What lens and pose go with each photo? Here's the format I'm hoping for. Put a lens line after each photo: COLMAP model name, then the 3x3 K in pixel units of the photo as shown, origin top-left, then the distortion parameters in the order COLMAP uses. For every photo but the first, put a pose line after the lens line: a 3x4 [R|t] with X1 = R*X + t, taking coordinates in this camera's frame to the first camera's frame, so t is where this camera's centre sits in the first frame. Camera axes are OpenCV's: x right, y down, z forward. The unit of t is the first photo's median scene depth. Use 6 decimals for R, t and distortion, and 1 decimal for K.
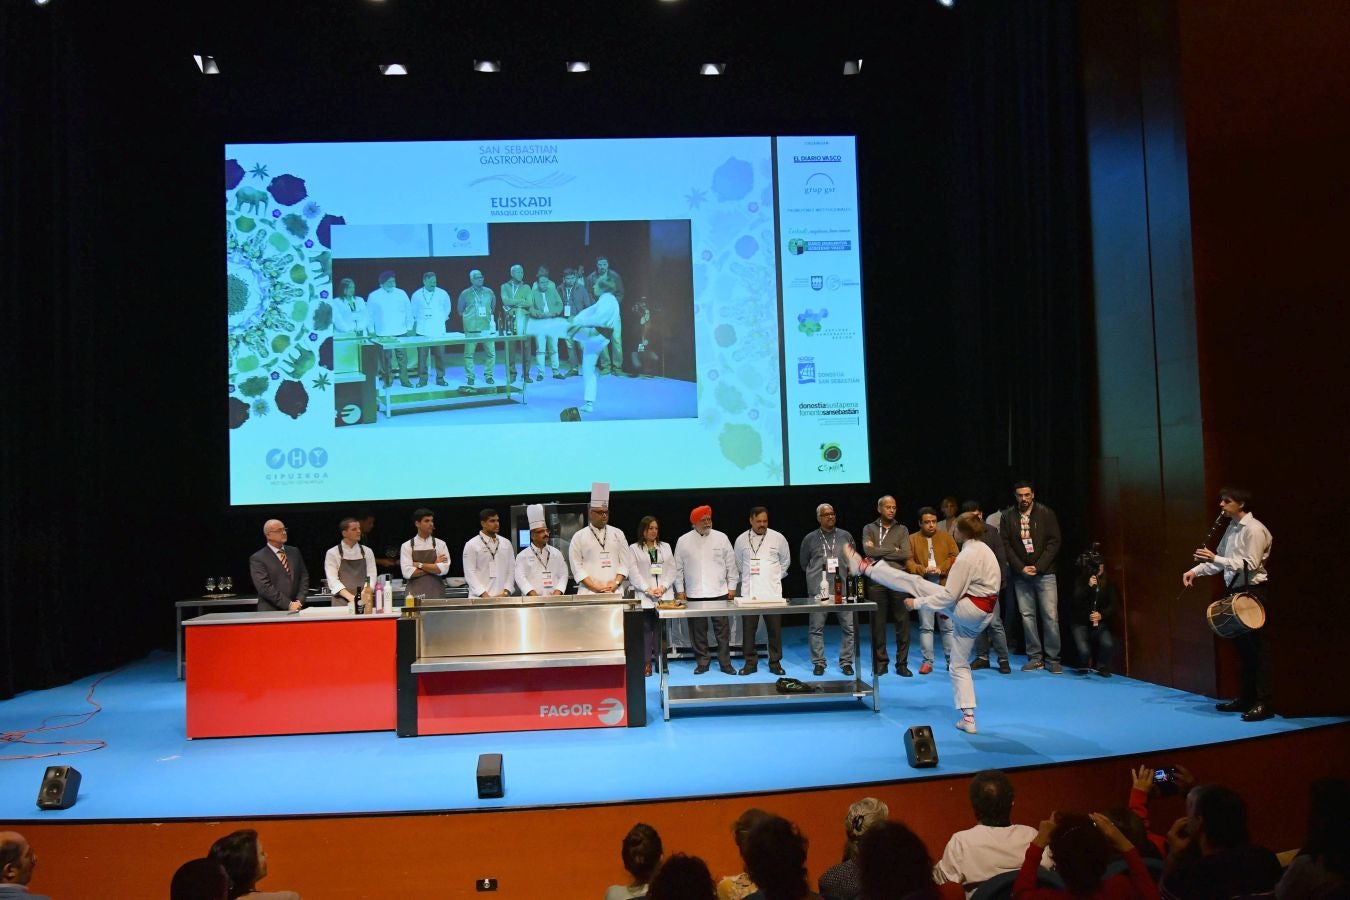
lens RADIAL K [[1069.6, 0, 675.0], [0, 1069.6, 450.0], [0, 0, 1]] dist [0.010757, -0.008714]
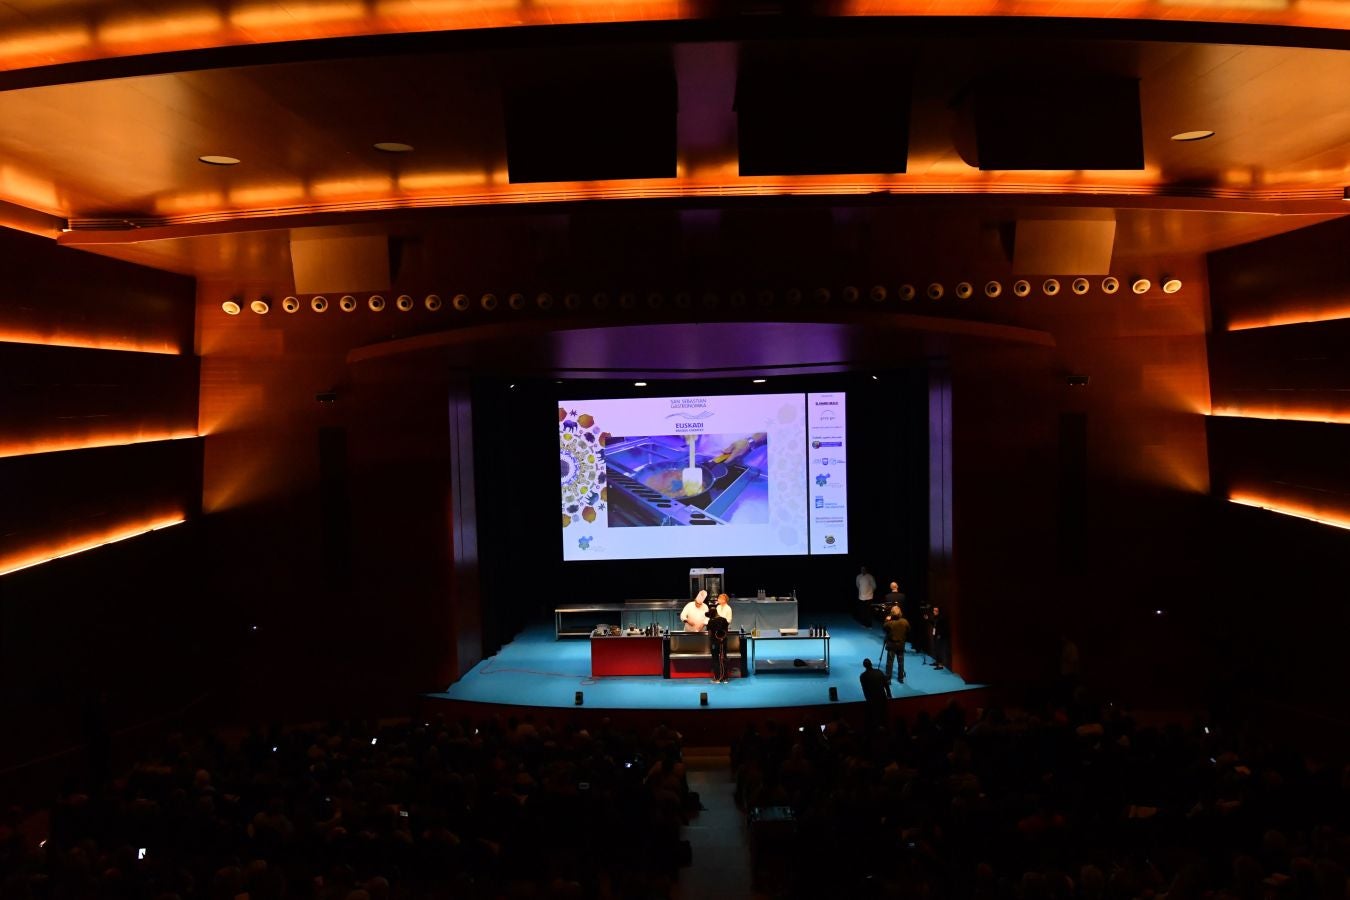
lens RADIAL K [[945.6, 0, 675.0], [0, 945.6, 450.0], [0, 0, 1]] dist [0.019082, -0.061583]
pose [[0.996444, 0.013610, -0.083146, -0.011783], [-0.003800, 0.993122, 0.117025, -0.421790], [0.084166, -0.116292, 0.989642, -0.958748]]
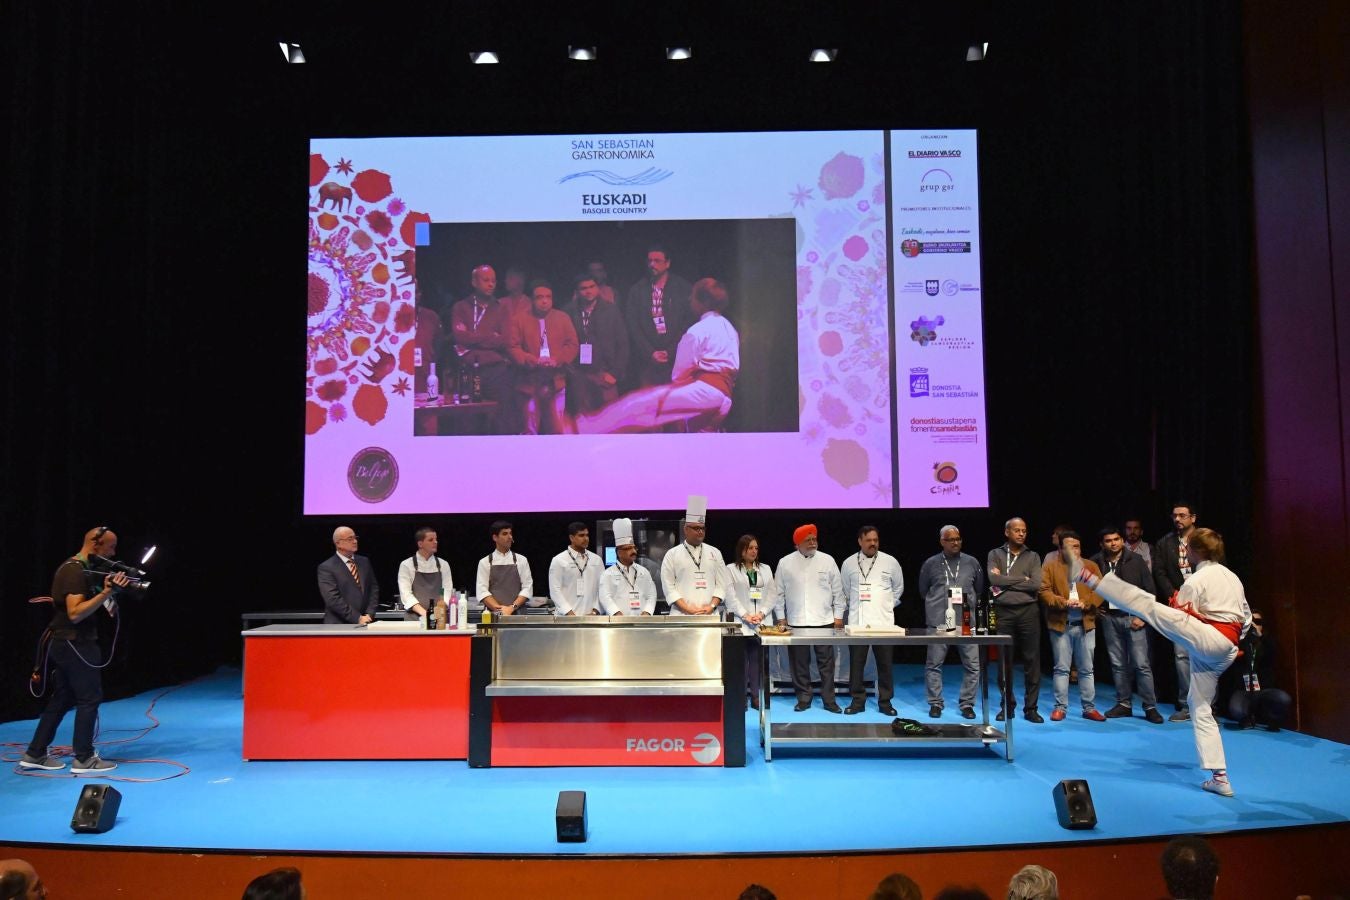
lens RADIAL K [[1093.7, 0, 675.0], [0, 1093.7, 450.0], [0, 0, 1]] dist [0.011635, -0.004682]
pose [[0.996858, 0.018955, -0.076911, -0.012974], [-0.021229, 0.999358, -0.028859, 0.015289], [0.076315, 0.030401, 0.996620, 0.055104]]
